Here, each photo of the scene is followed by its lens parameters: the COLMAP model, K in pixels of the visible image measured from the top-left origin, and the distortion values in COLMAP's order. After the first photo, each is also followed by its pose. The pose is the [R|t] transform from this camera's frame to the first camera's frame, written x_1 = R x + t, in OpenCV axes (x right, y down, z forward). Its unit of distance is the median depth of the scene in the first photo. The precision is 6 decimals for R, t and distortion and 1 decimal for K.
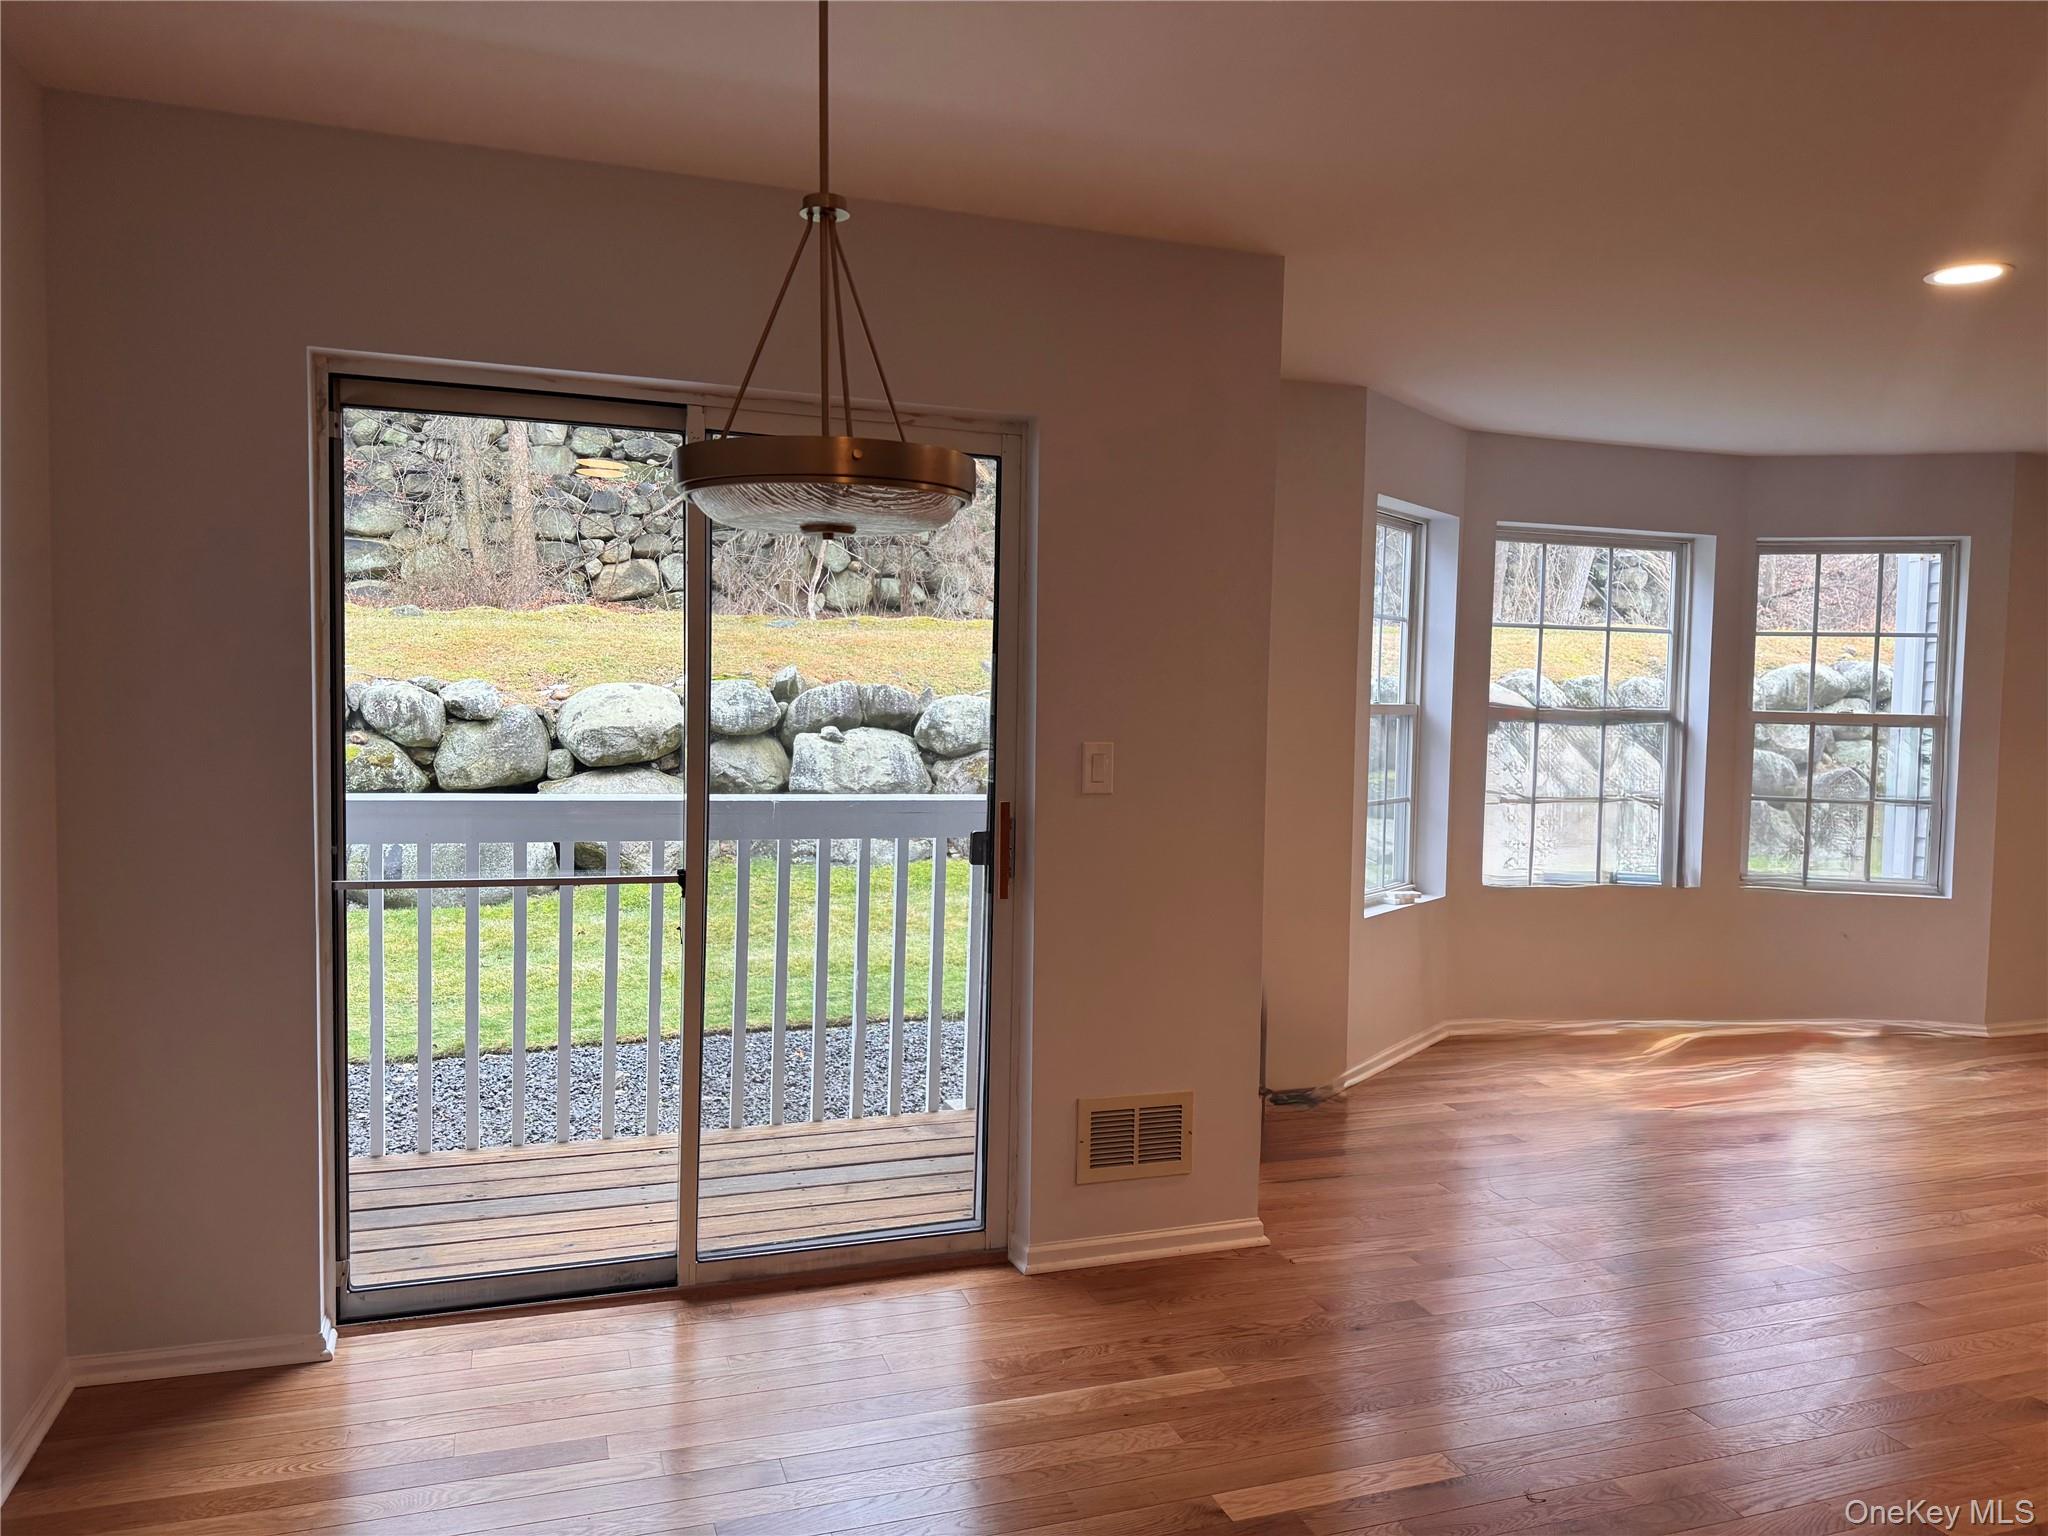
lens RADIAL K [[1415.3, 0, 1024.0], [0, 1415.3, 768.0], [0, 0, 1]] dist [0.024122, 0.000750]
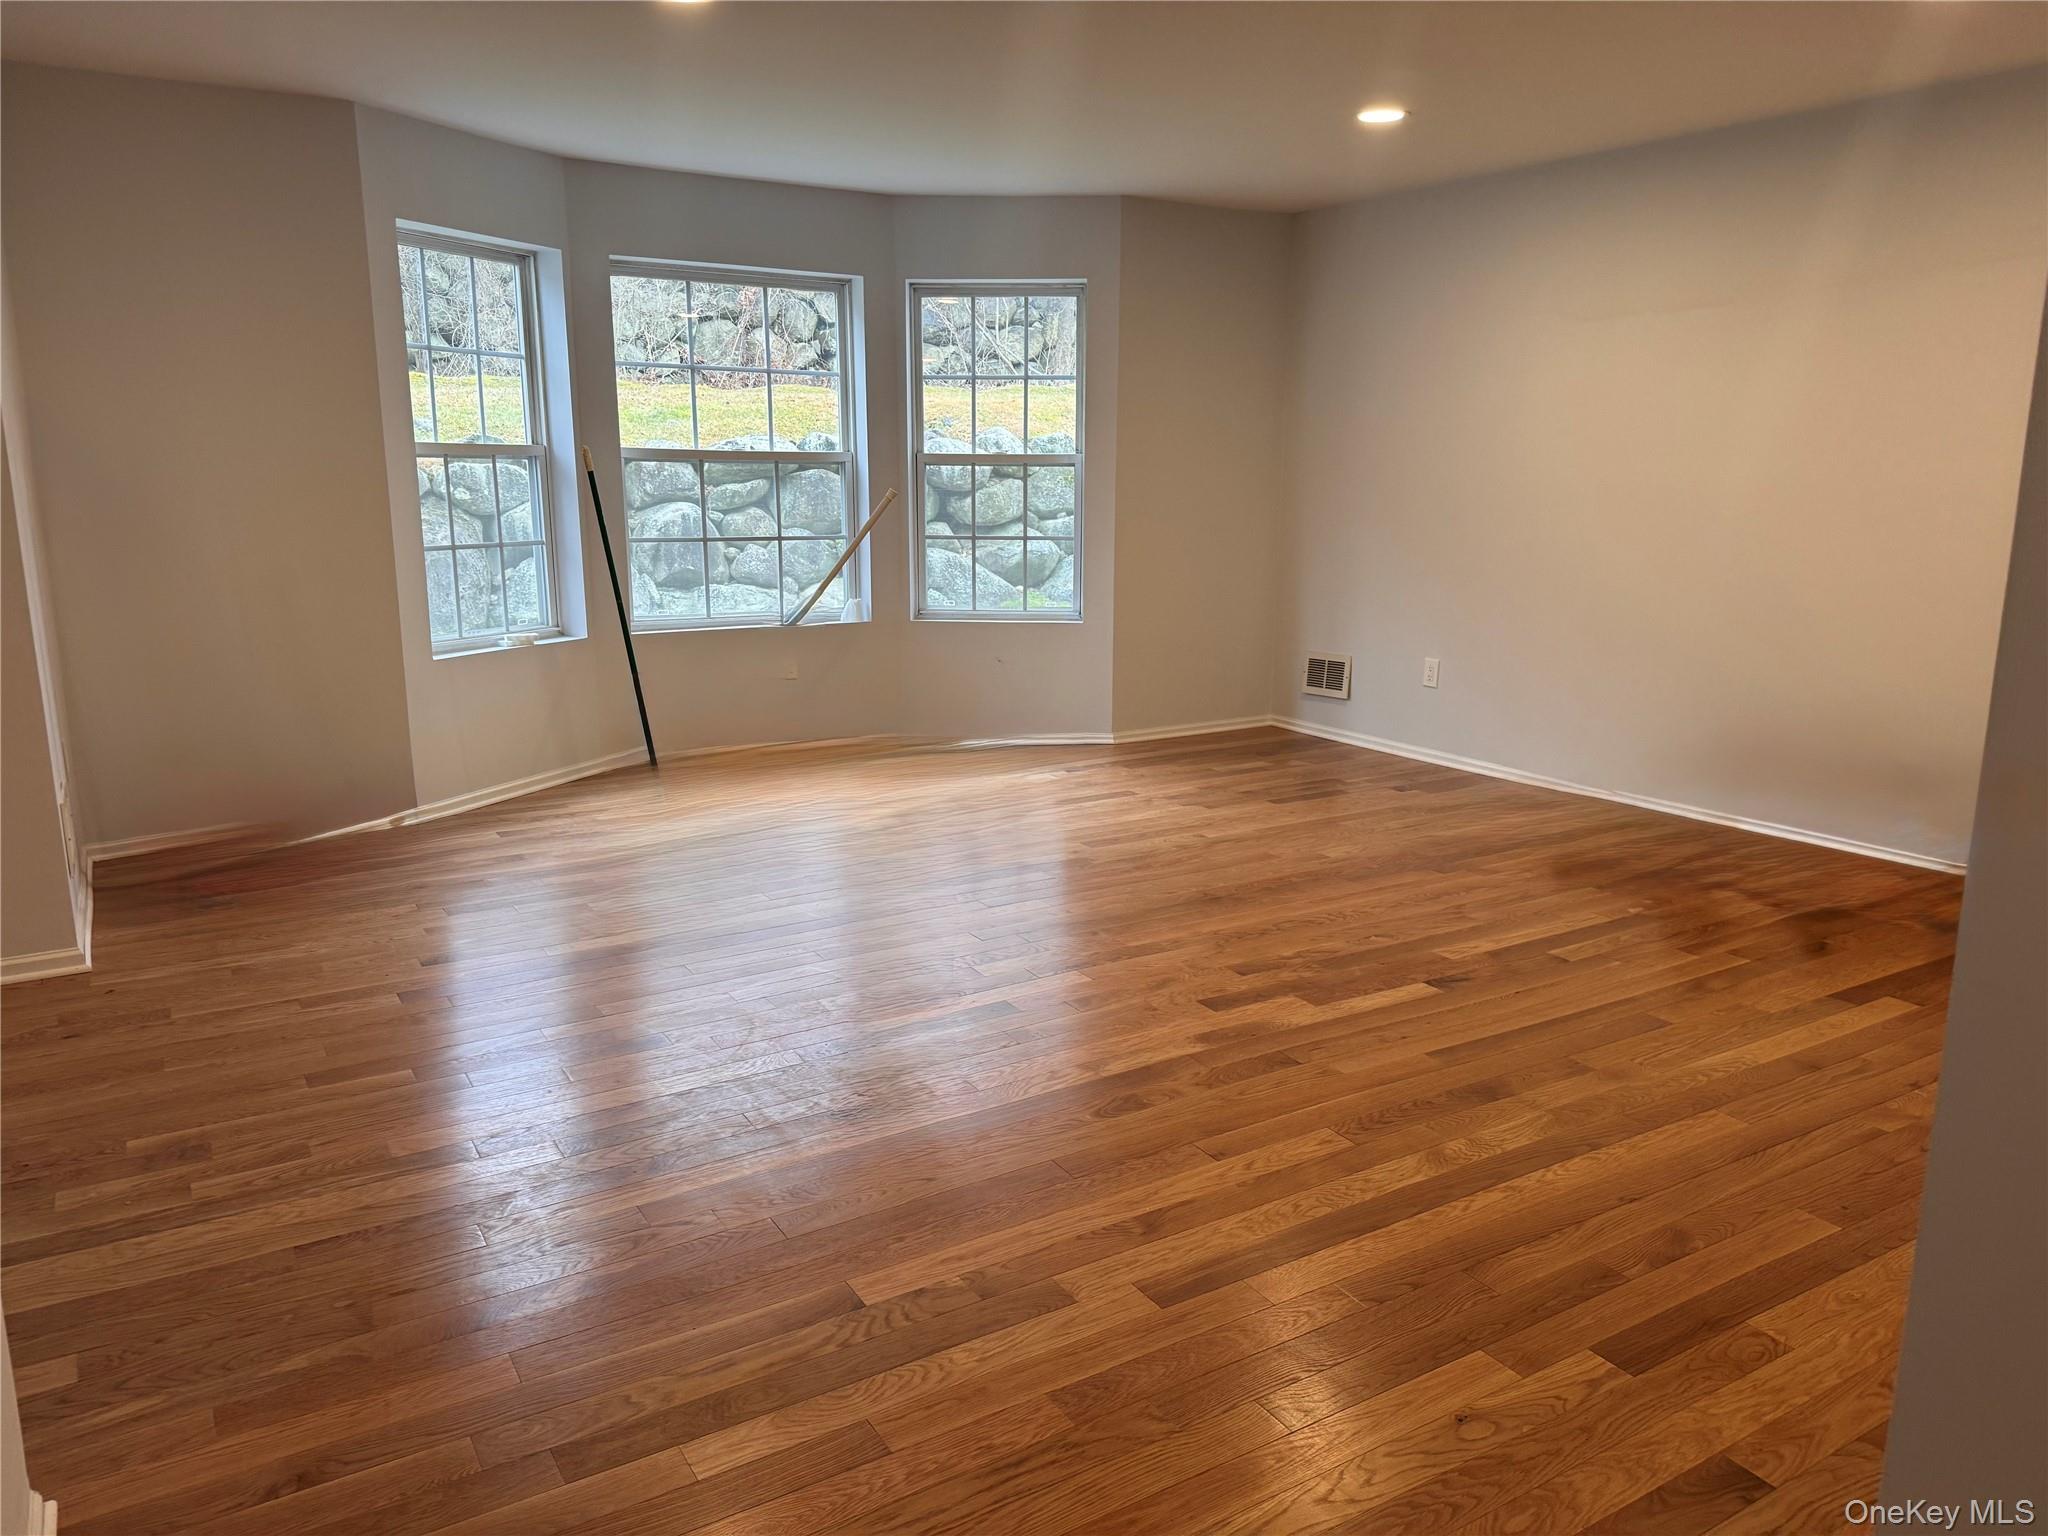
lens RADIAL K [[1415.3, 0, 1024.0], [0, 1415.3, 768.0], [0, 0, 1]] dist [0.024122, 0.000750]
pose [[0.978318, -0.058512, 0.198672, 0.380862], [0.027174, 0.987234, 0.156943, 0.030013], [-0.205319, -0.148141, 0.967418, -0.066921]]
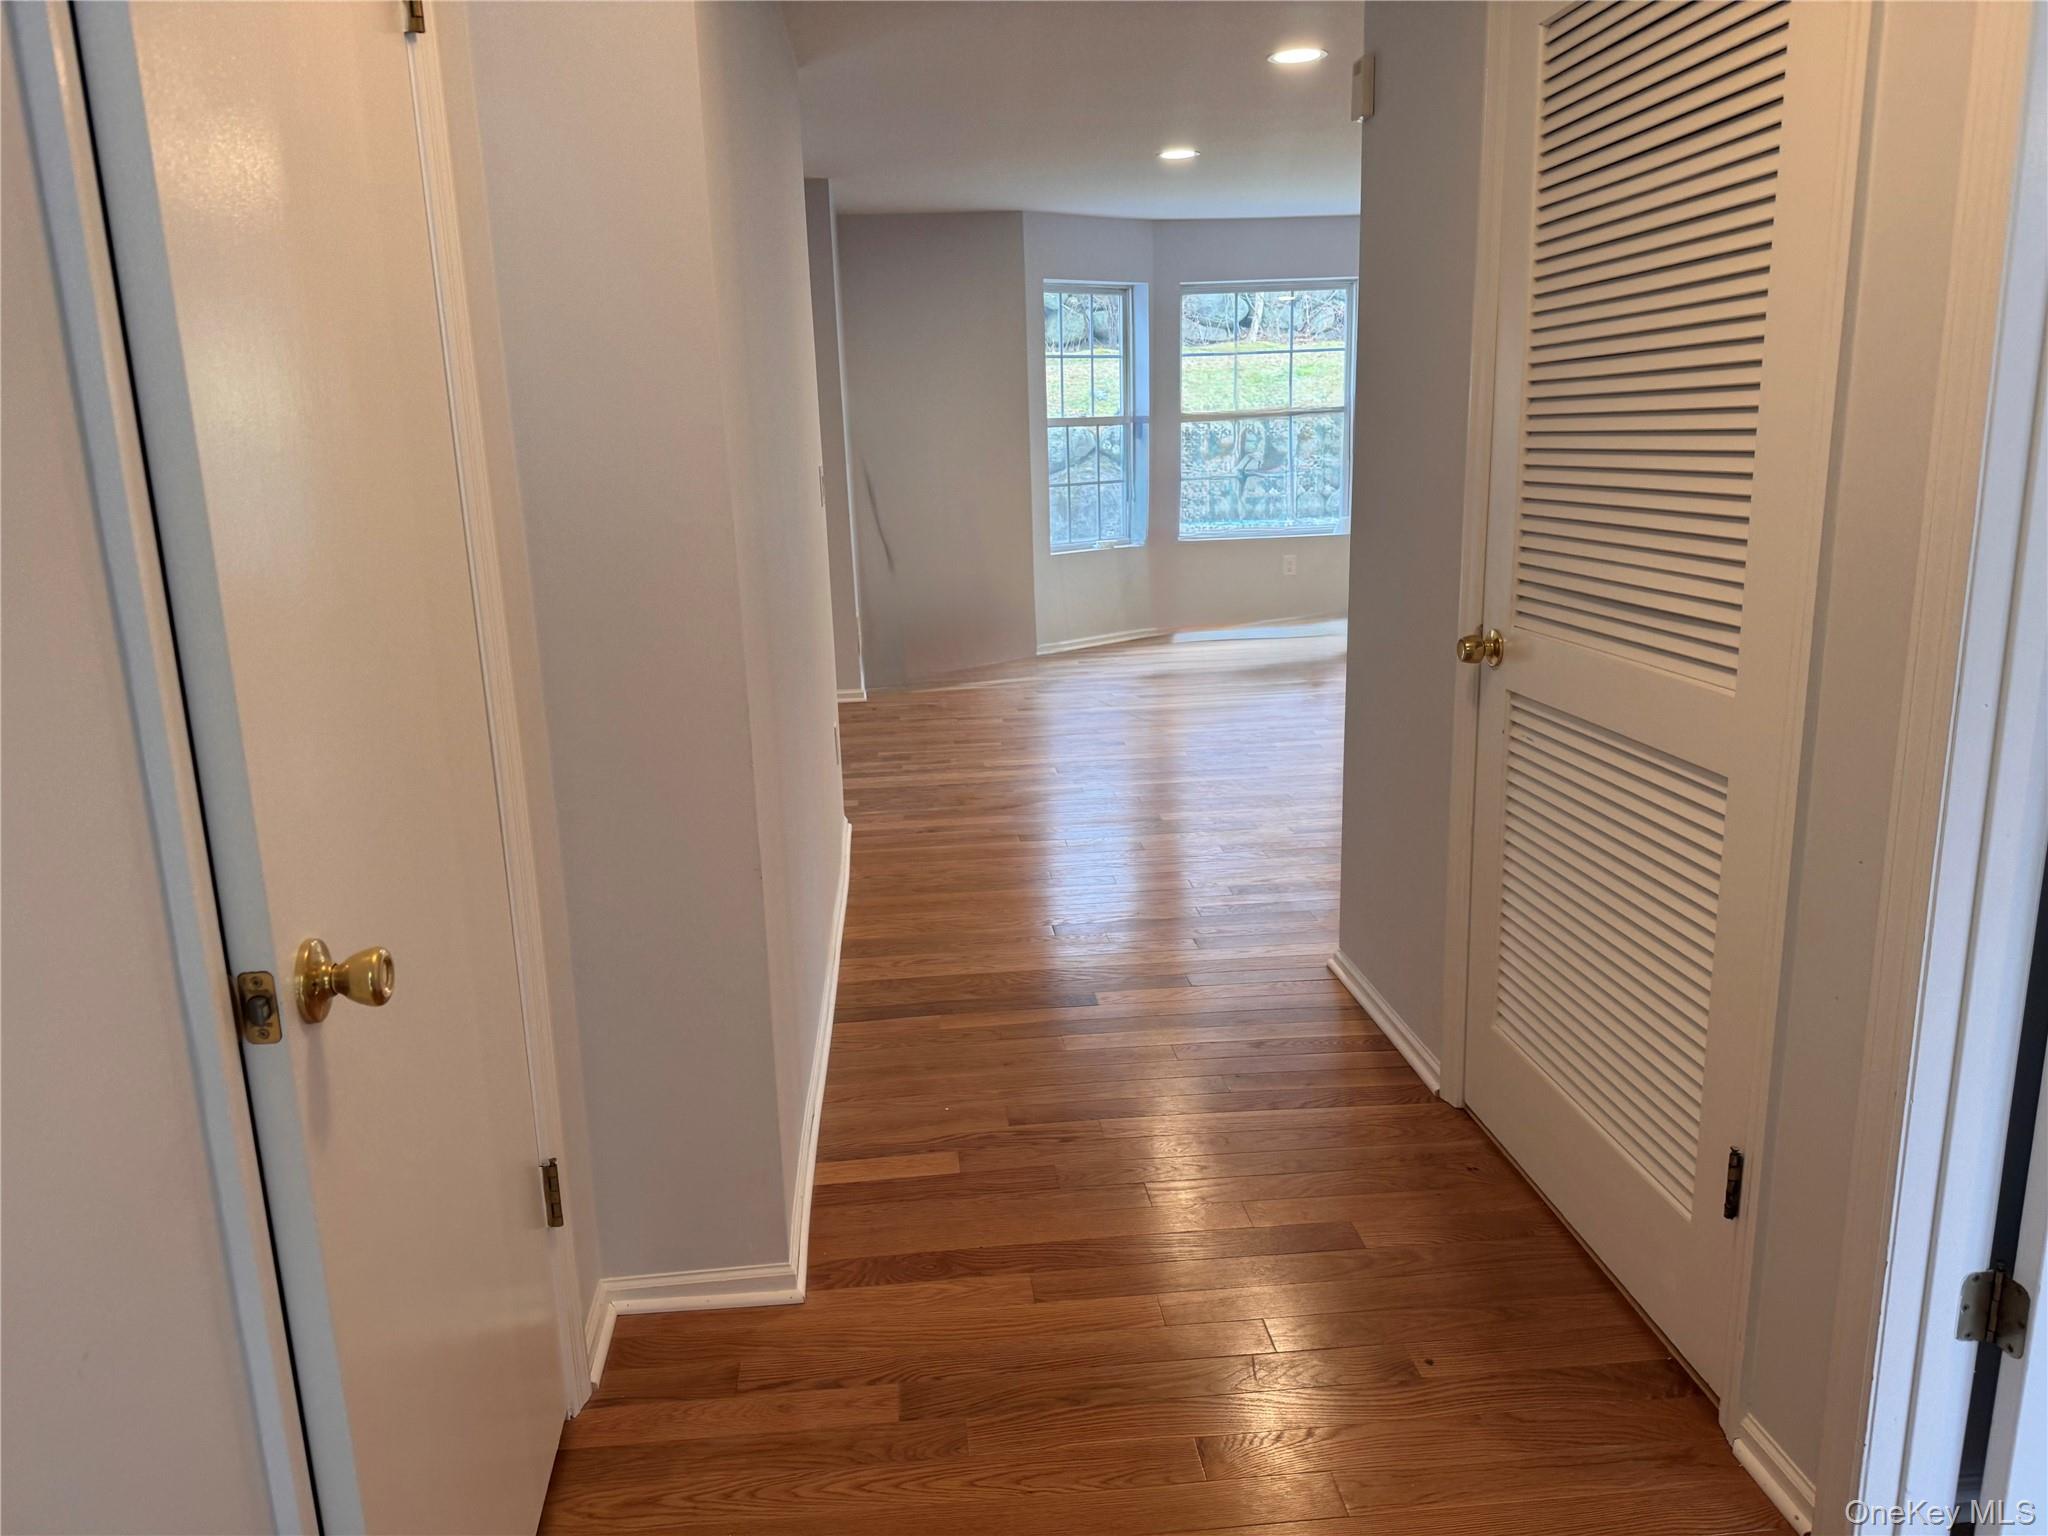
lens RADIAL K [[1415.3, 0, 1024.0], [0, 1415.3, 768.0], [0, 0, 1]] dist [0.024122, 0.000750]
pose [[0.964724, -0.000916, -0.263261, 0.537006], [0.046488, 0.984872, 0.166929, 0.063067], [0.259126, -0.173279, 0.950173, -0.484521]]
